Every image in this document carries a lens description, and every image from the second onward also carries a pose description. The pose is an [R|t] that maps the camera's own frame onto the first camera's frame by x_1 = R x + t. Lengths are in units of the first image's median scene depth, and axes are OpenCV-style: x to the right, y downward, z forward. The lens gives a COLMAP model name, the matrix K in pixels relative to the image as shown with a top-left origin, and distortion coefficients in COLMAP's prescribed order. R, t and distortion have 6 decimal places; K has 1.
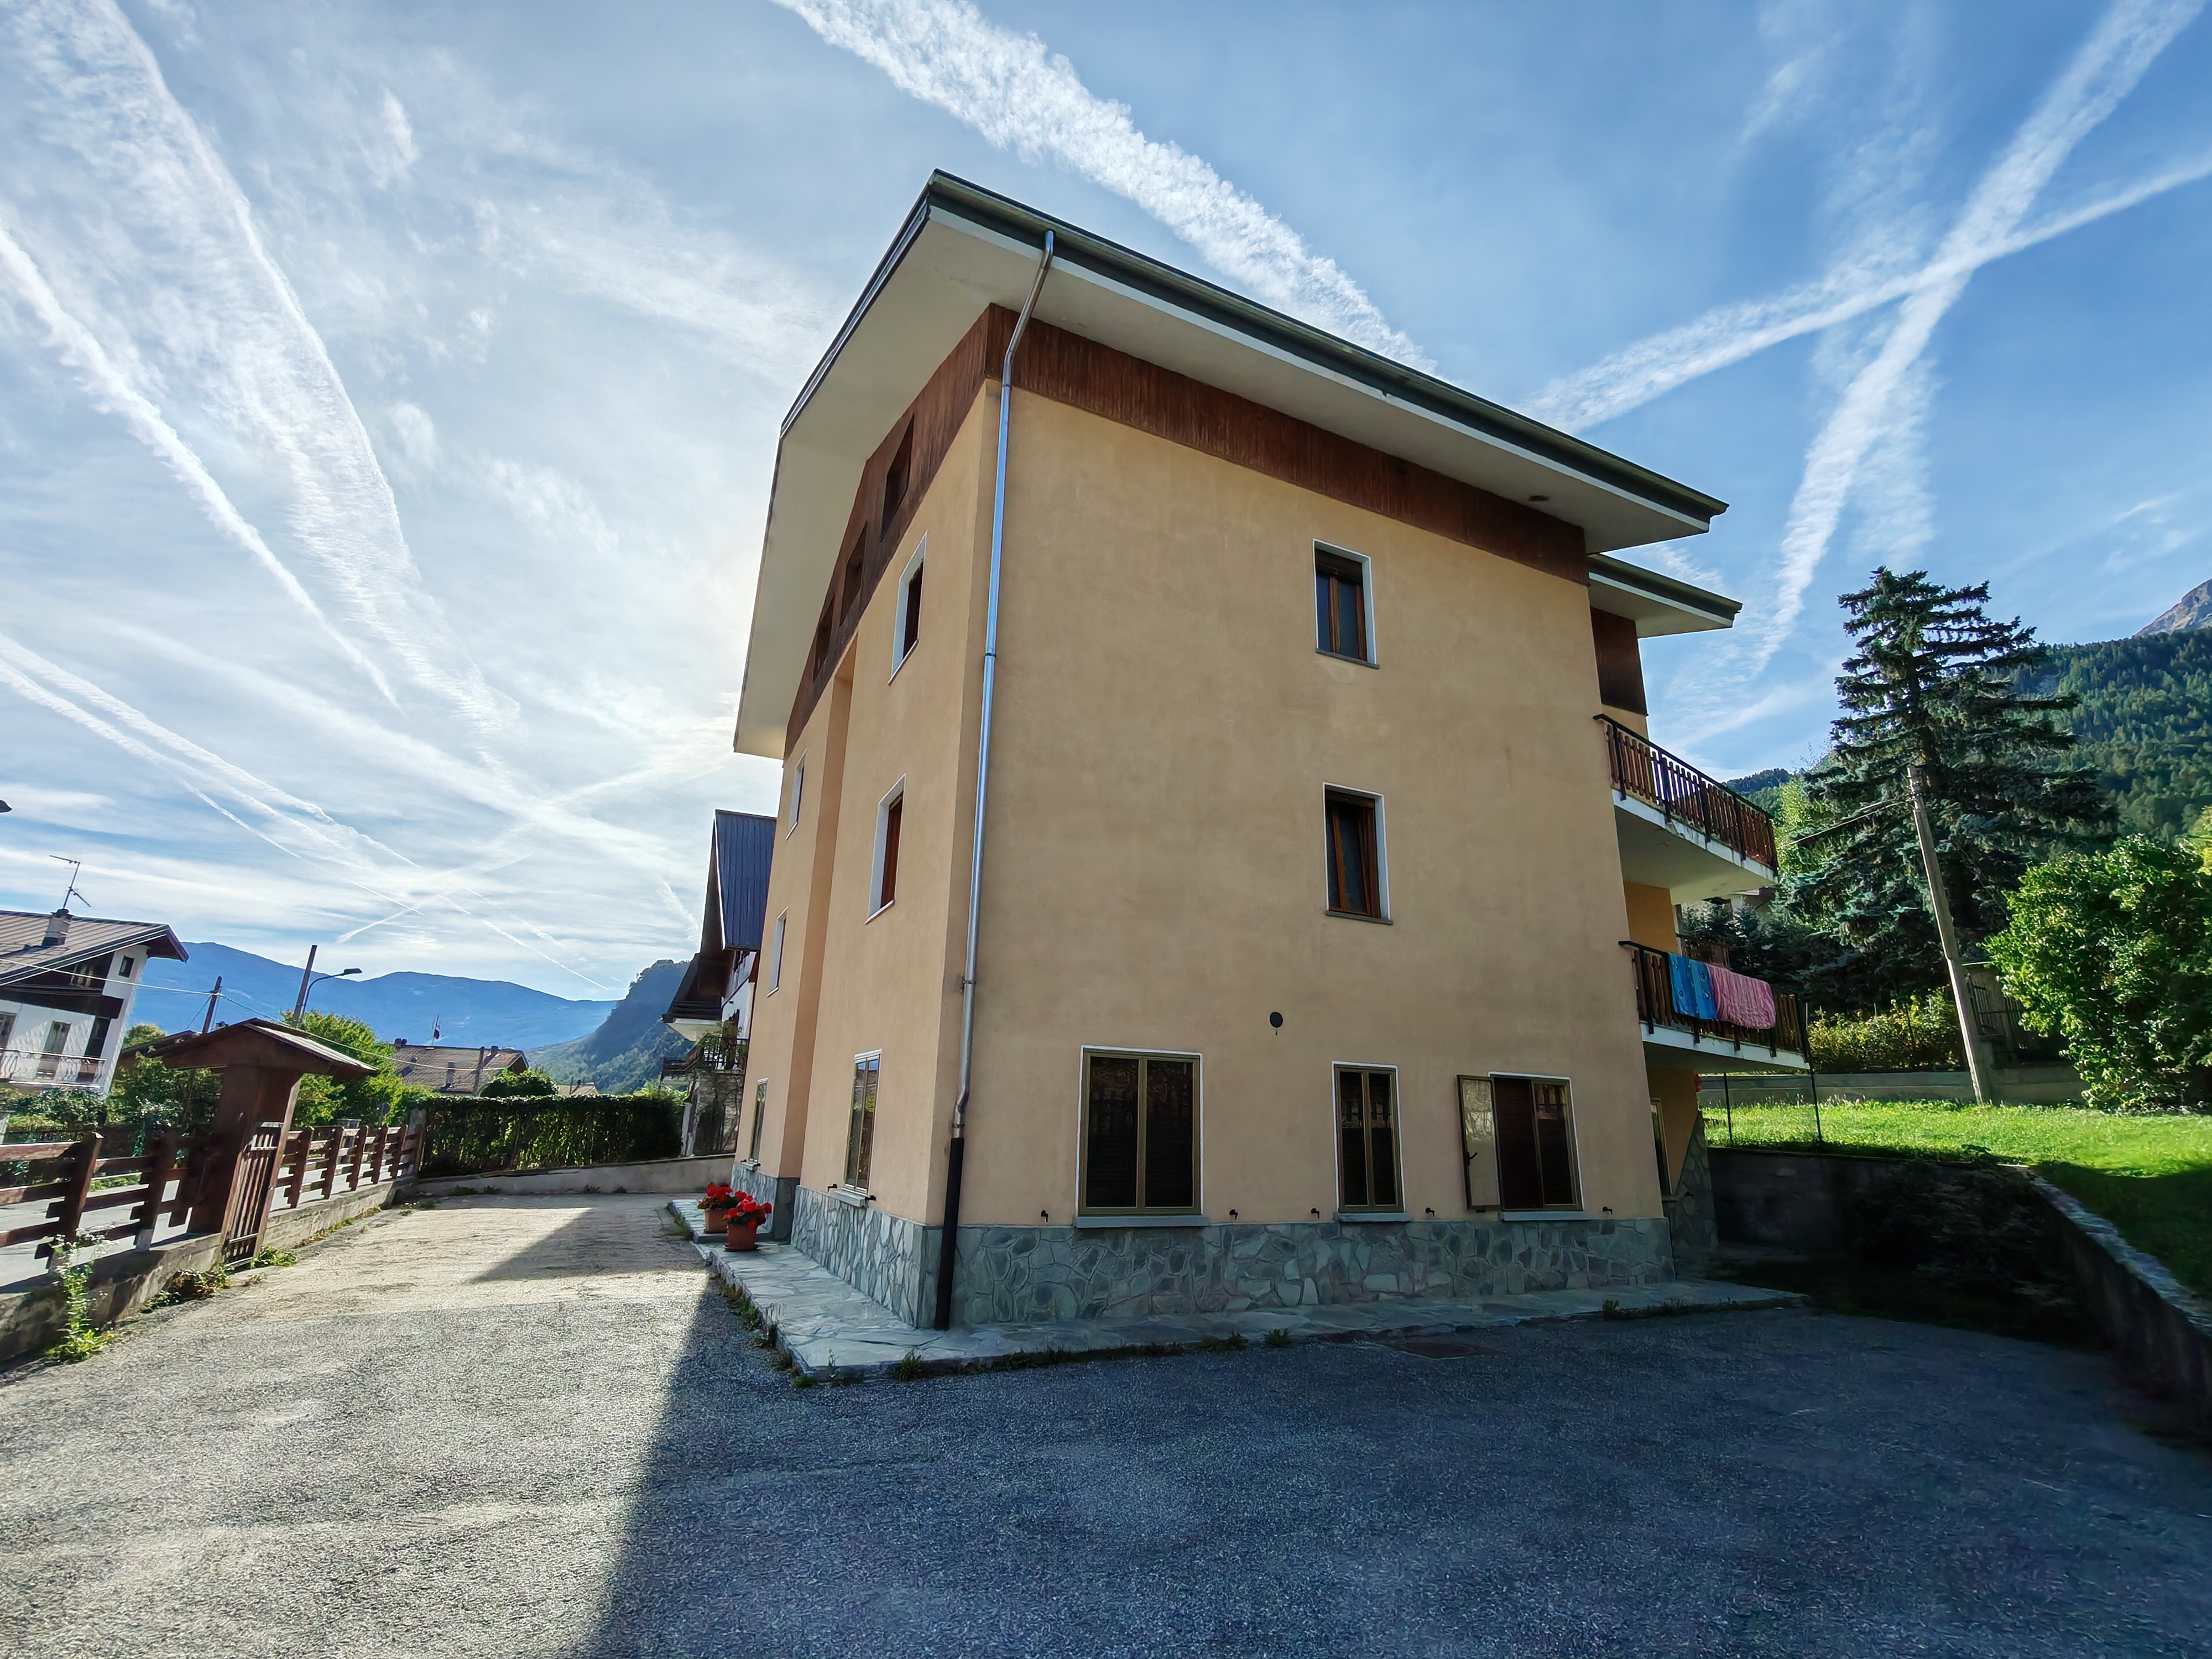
lens RADIAL K [[1010.8, 0, 1099.2], [0, 1010.8, 837.7], [0, 0, 1]] dist [-0.000931, -0.001338]
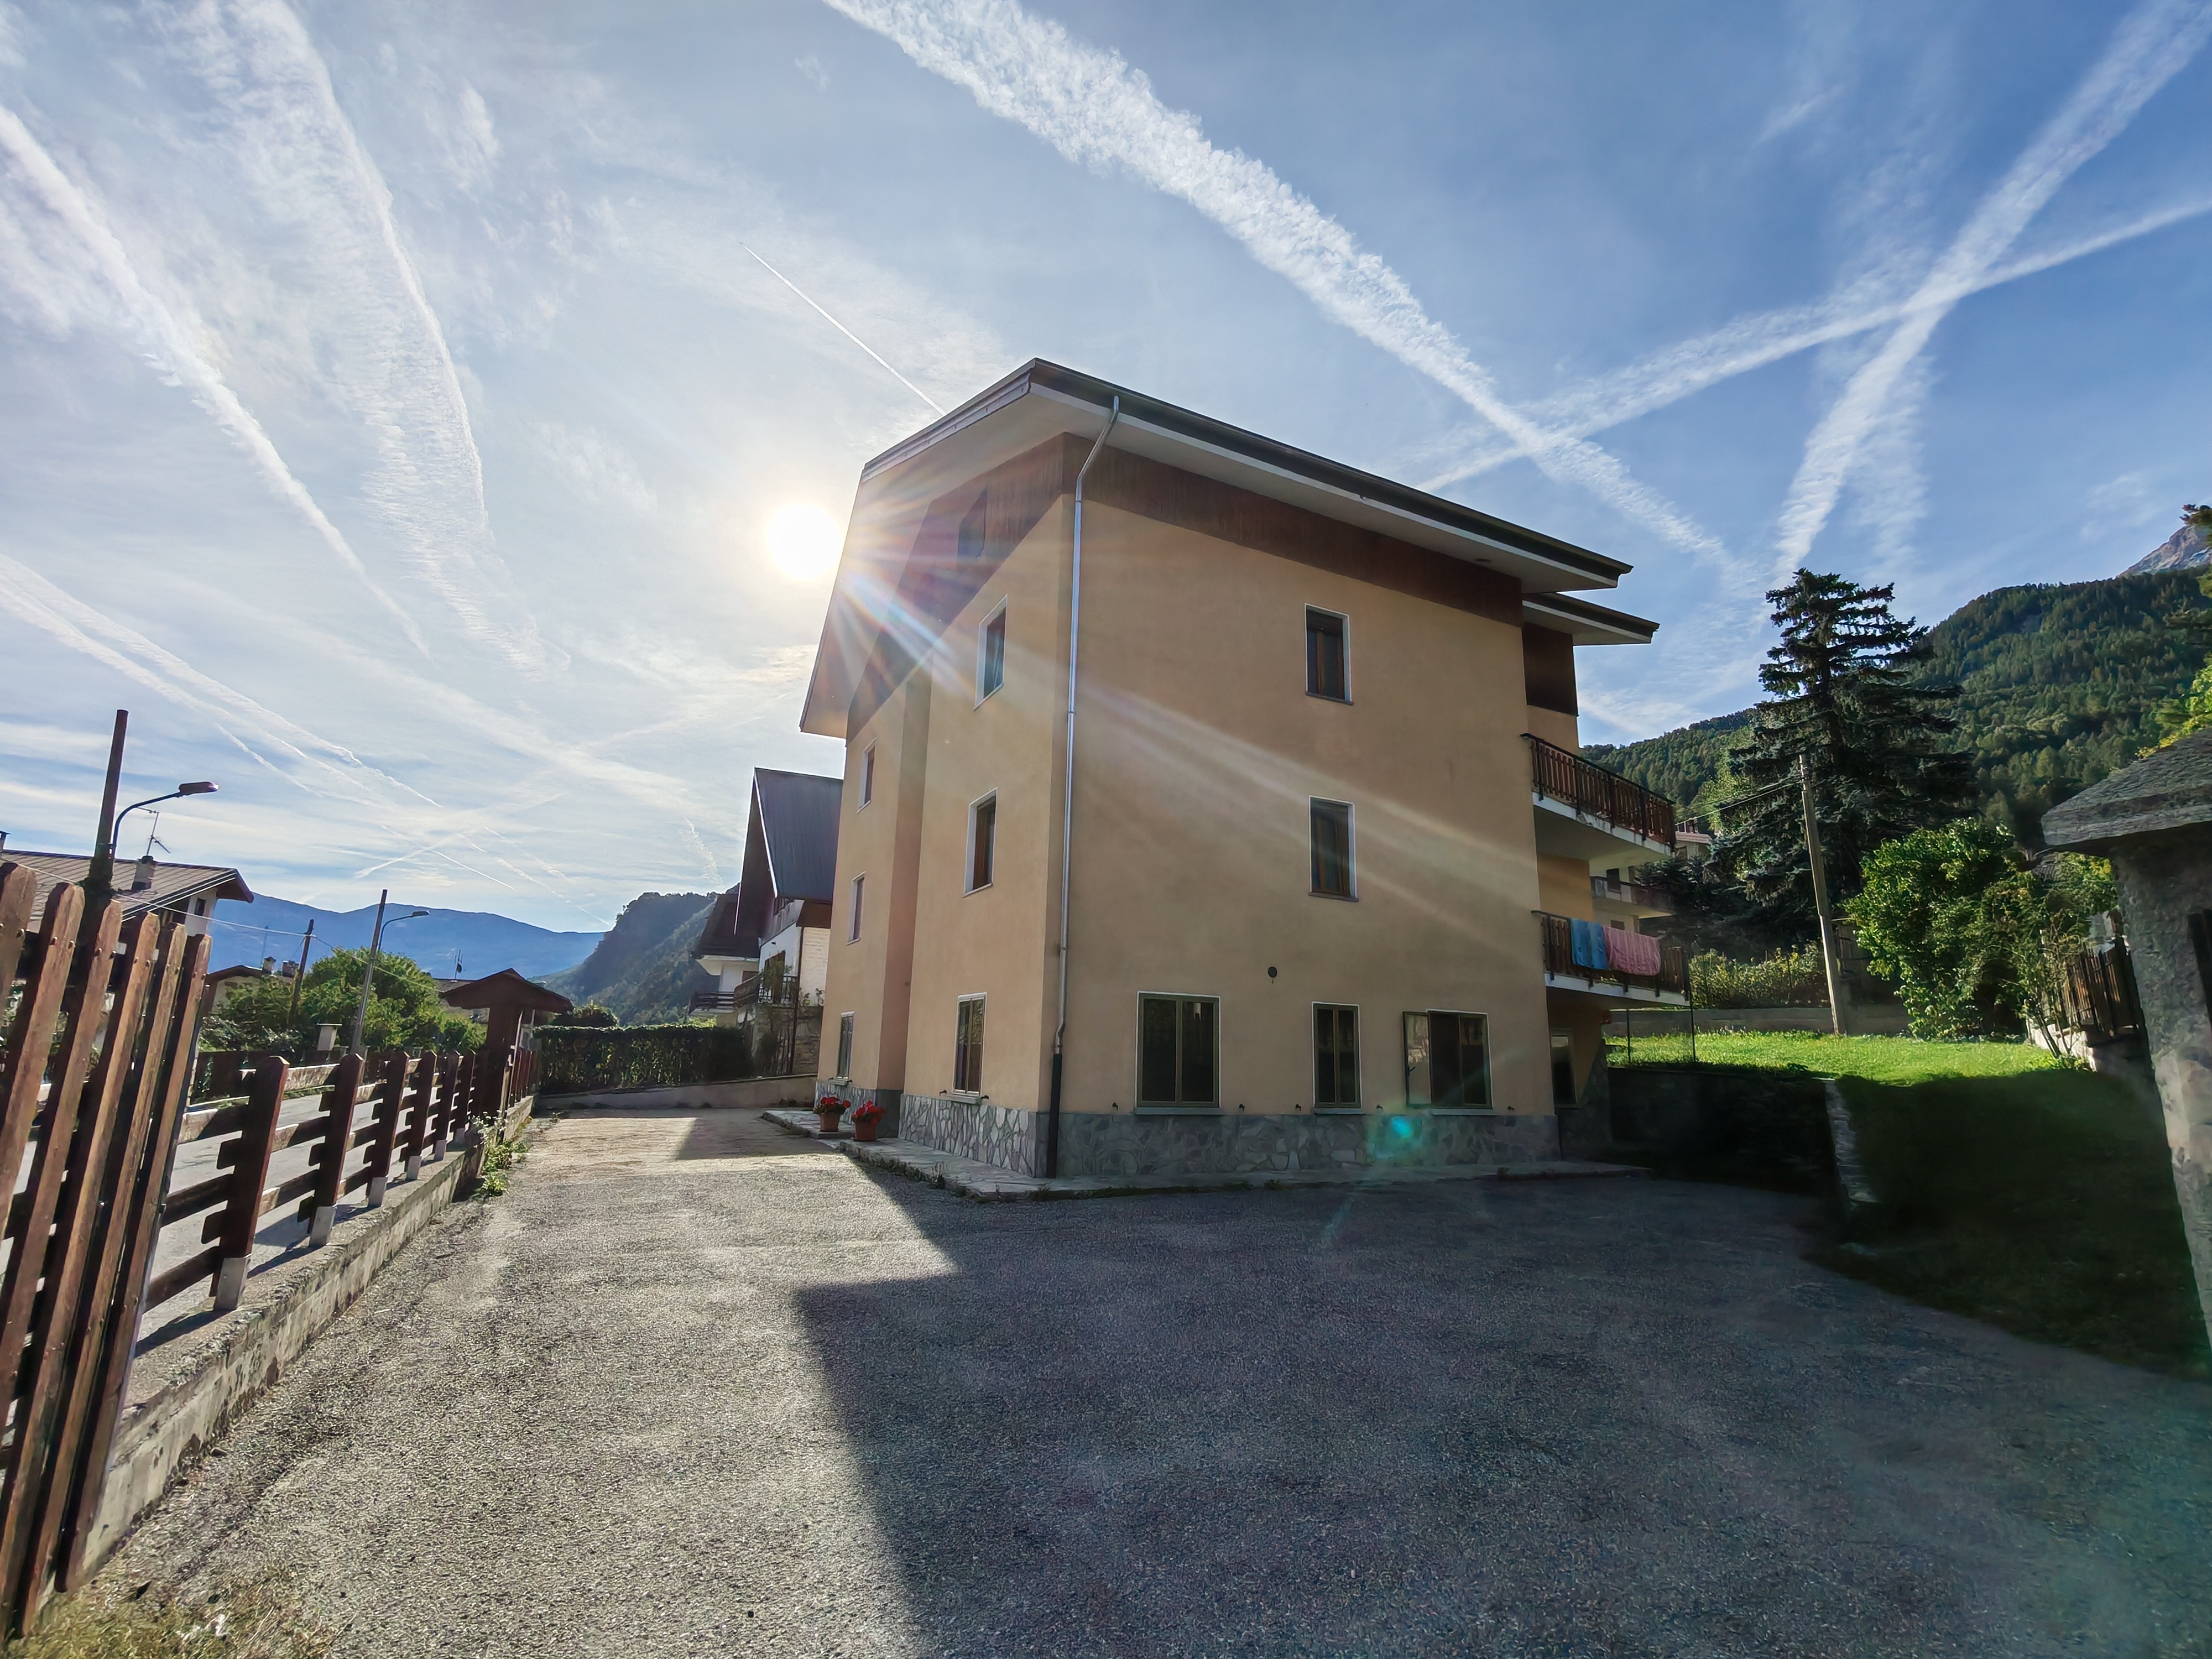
lens RADIAL K [[1010.8, 0, 1099.2], [0, 1010.8, 837.7], [0, 0, 1]] dist [-0.000931, -0.001338]
pose [[0.999890, 0.003656, 0.014392, -0.060270], [-0.004584, 0.997878, 0.064949, -0.067103], [-0.014124, -0.065008, 0.997785, -0.266527]]
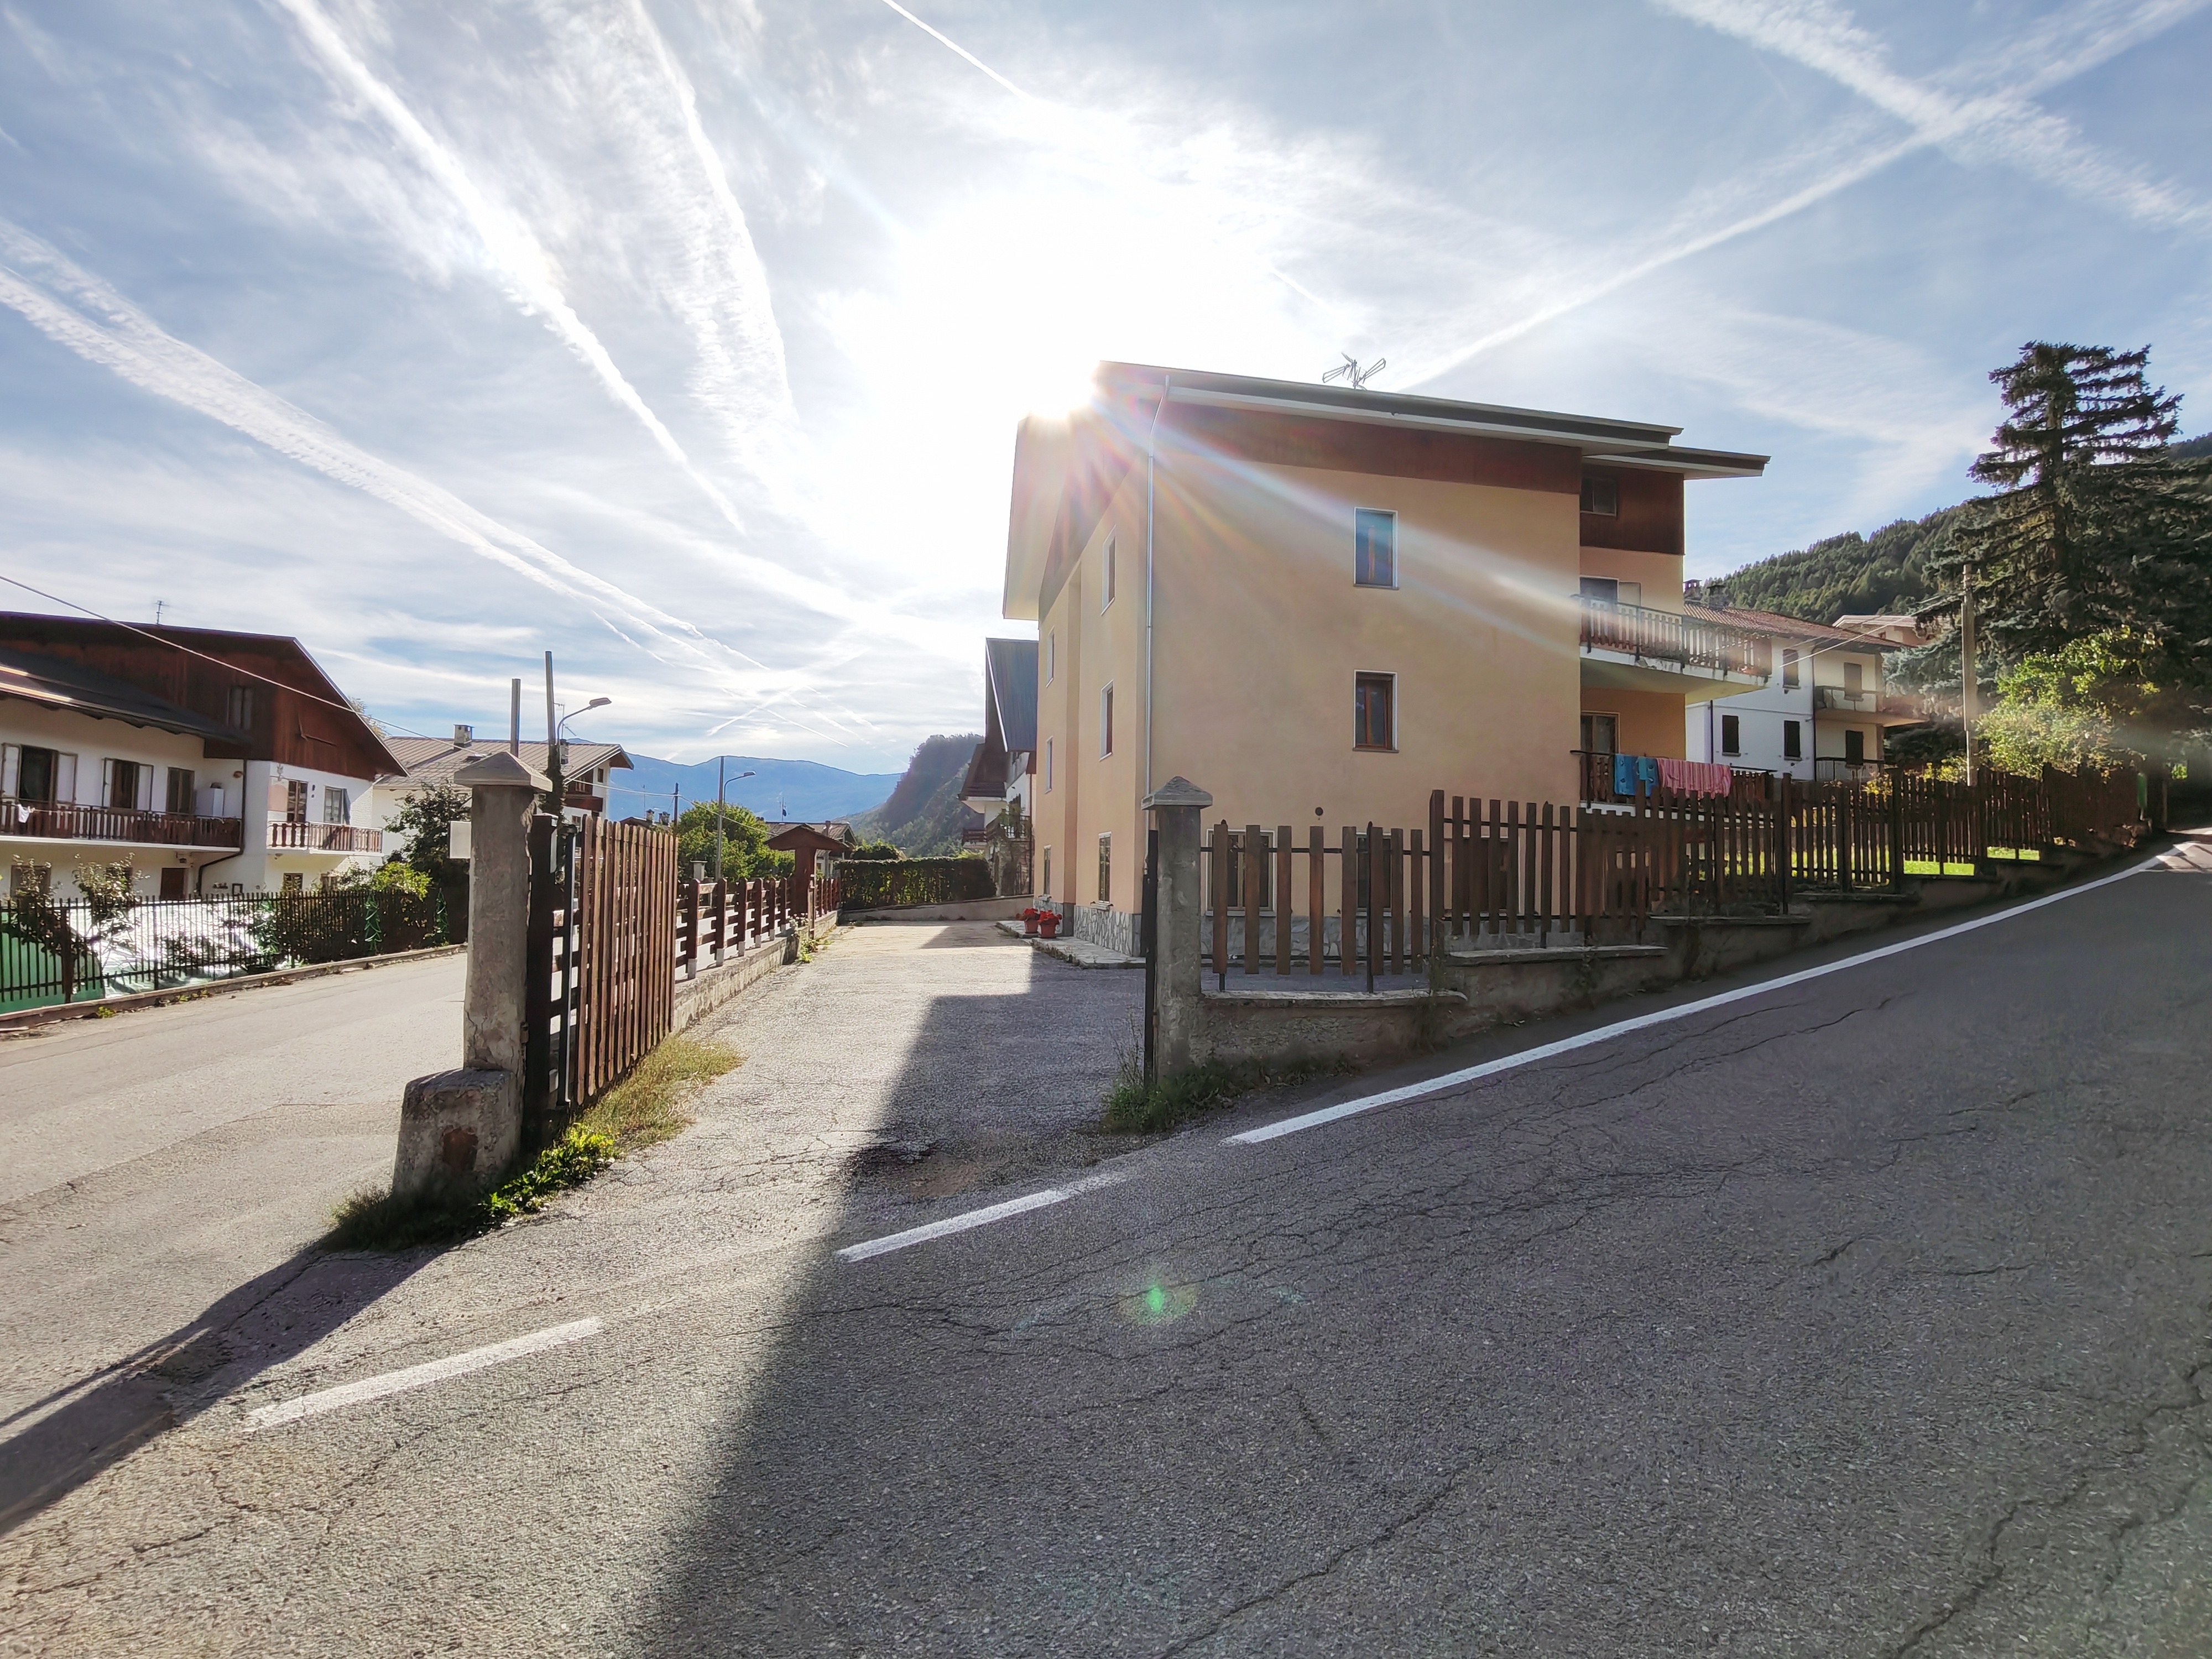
lens RADIAL K [[1010.8, 0, 1099.2], [0, 1010.8, 837.7], [0, 0, 1]] dist [-0.000931, -0.001338]
pose [[0.969093, -0.022845, -0.245637, 0.169259], [0.079789, 0.971212, 0.224459, -0.154310], [0.233438, -0.237121, 0.943017, -0.591503]]
